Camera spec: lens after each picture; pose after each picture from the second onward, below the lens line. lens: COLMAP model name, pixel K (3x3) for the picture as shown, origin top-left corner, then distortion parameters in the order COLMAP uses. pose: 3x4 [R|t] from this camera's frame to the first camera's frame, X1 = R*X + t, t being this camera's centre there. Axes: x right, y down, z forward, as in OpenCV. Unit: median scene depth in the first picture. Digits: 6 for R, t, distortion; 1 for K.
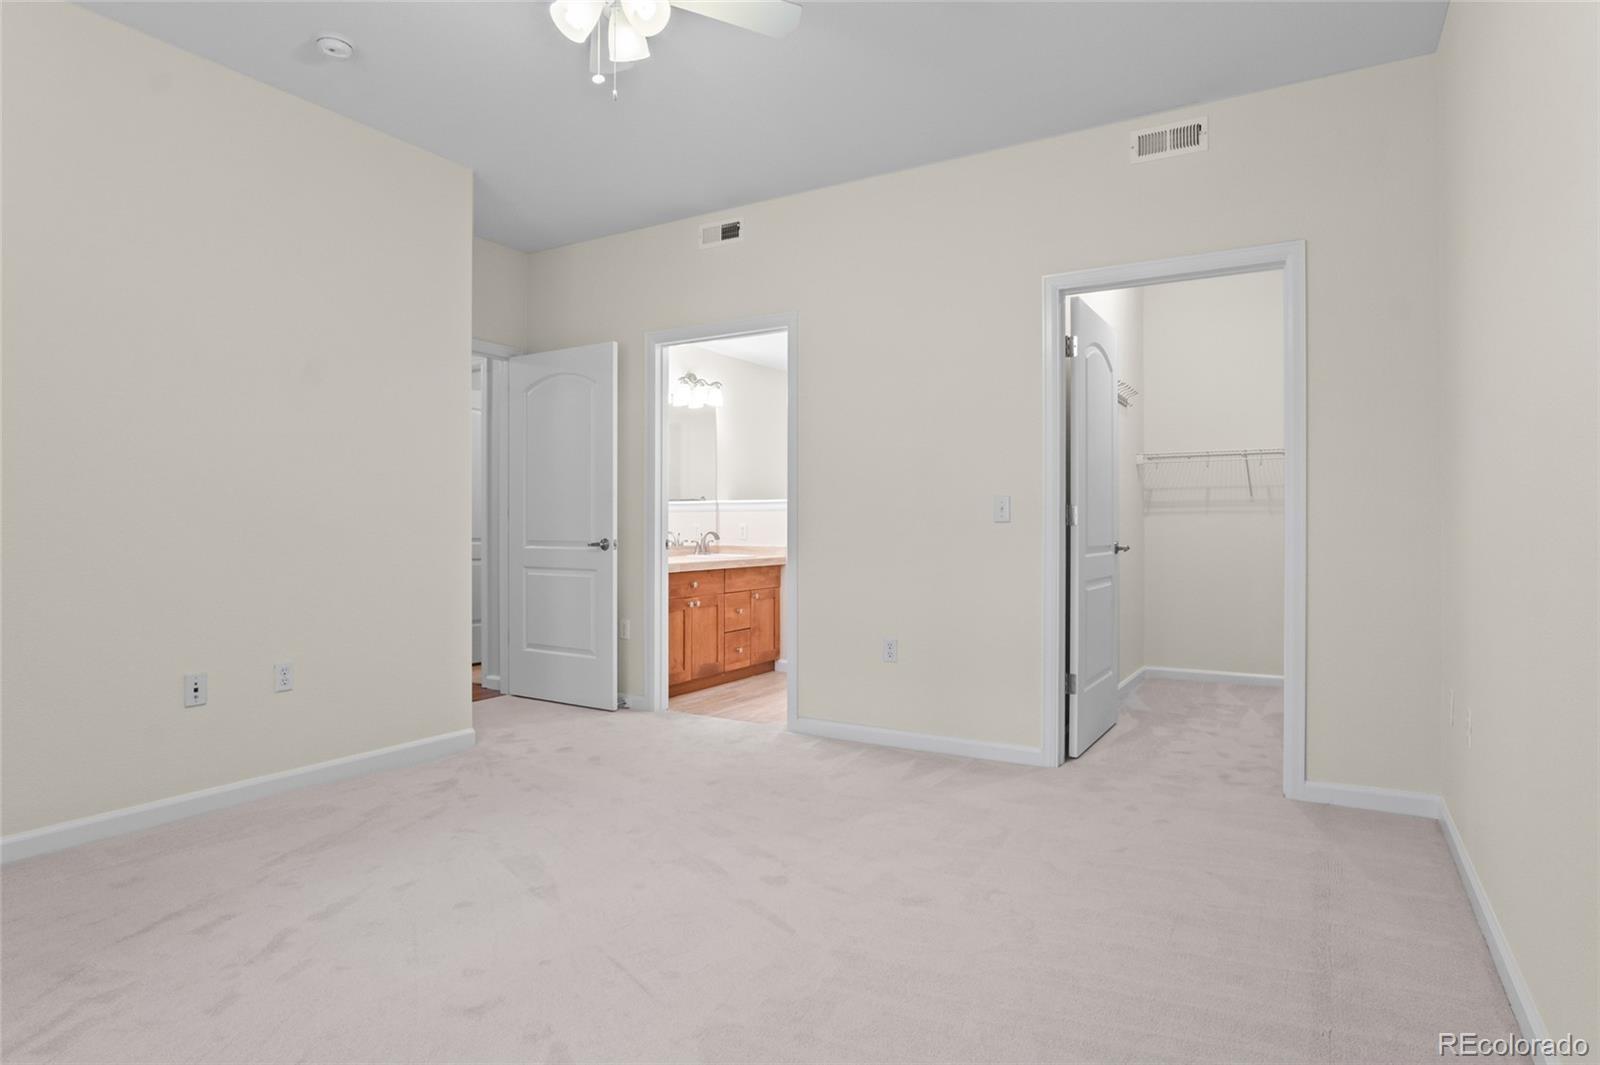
lens RADIAL K [[878.5, 0, 784.9], [0, 878.5, 499.9], [0, 0, 1]] dist [-0.033350, 0.009623]
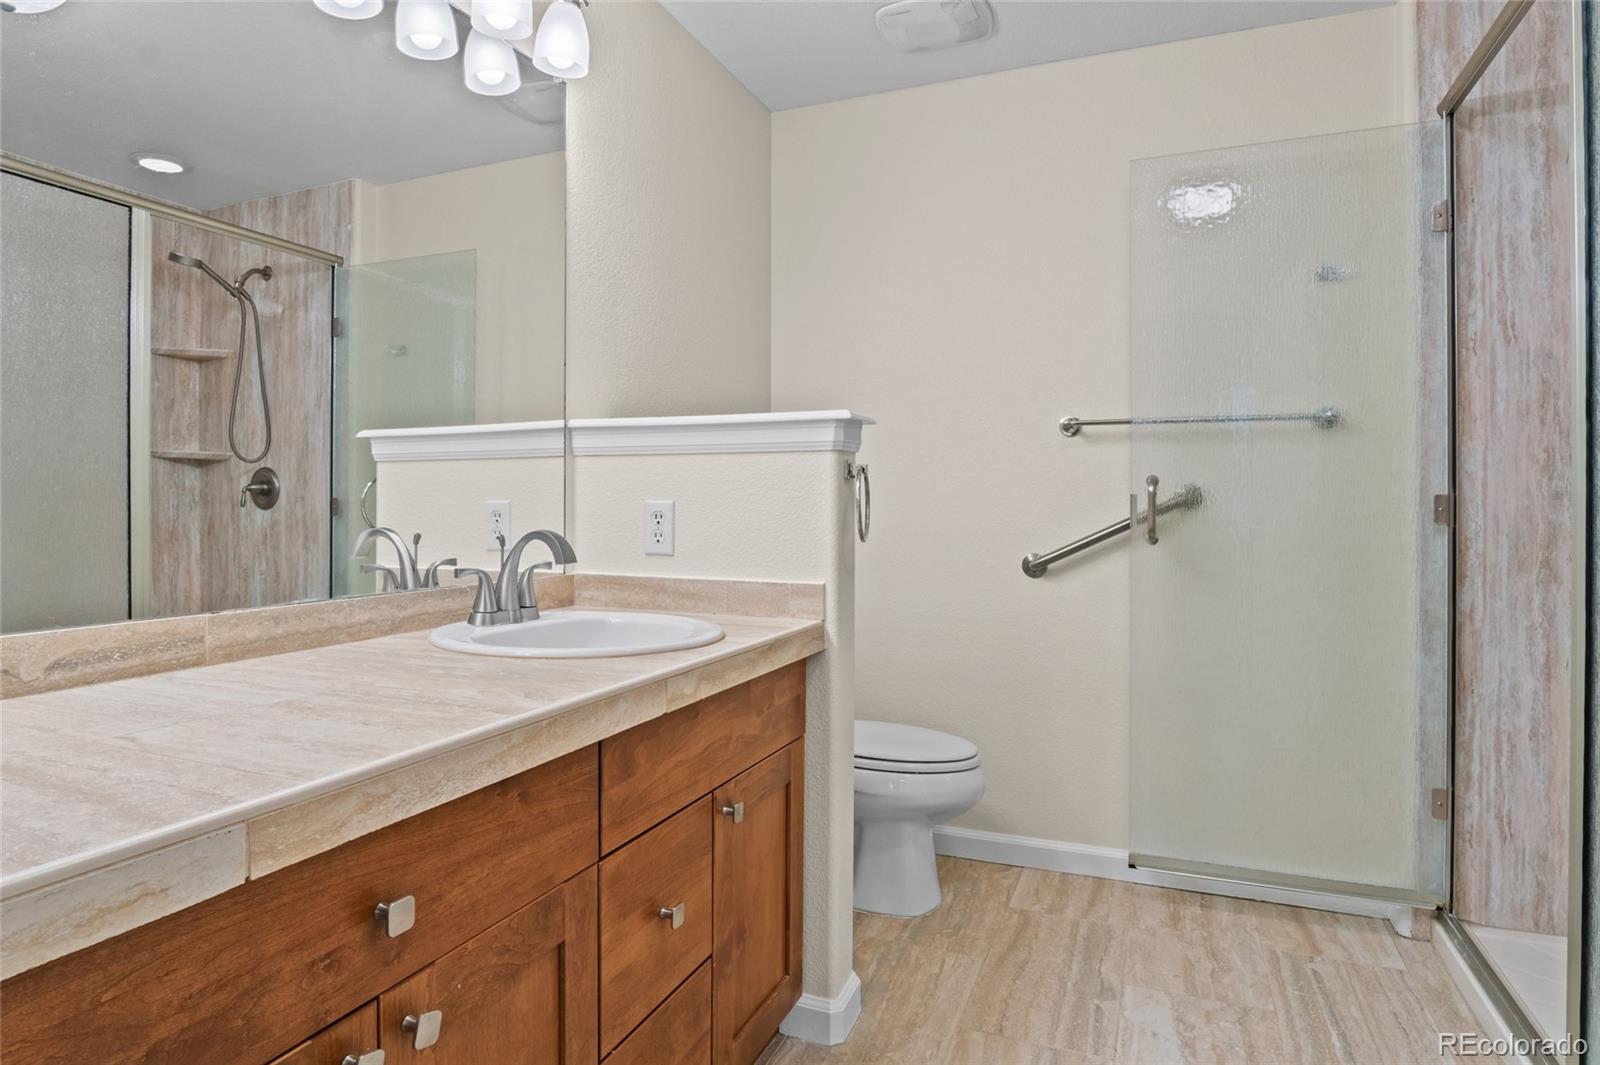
lens RADIAL K [[878.5, 0, 784.9], [0, 878.5, 499.9], [0, 0, 1]] dist [-0.033350, 0.009623]
pose [[0.987221, 0.007836, 0.159163, -0.054851], [-0.010792, 0.999785, 0.017716, 0.022062], [-0.158990, -0.019208, 0.987093, 0.741350]]
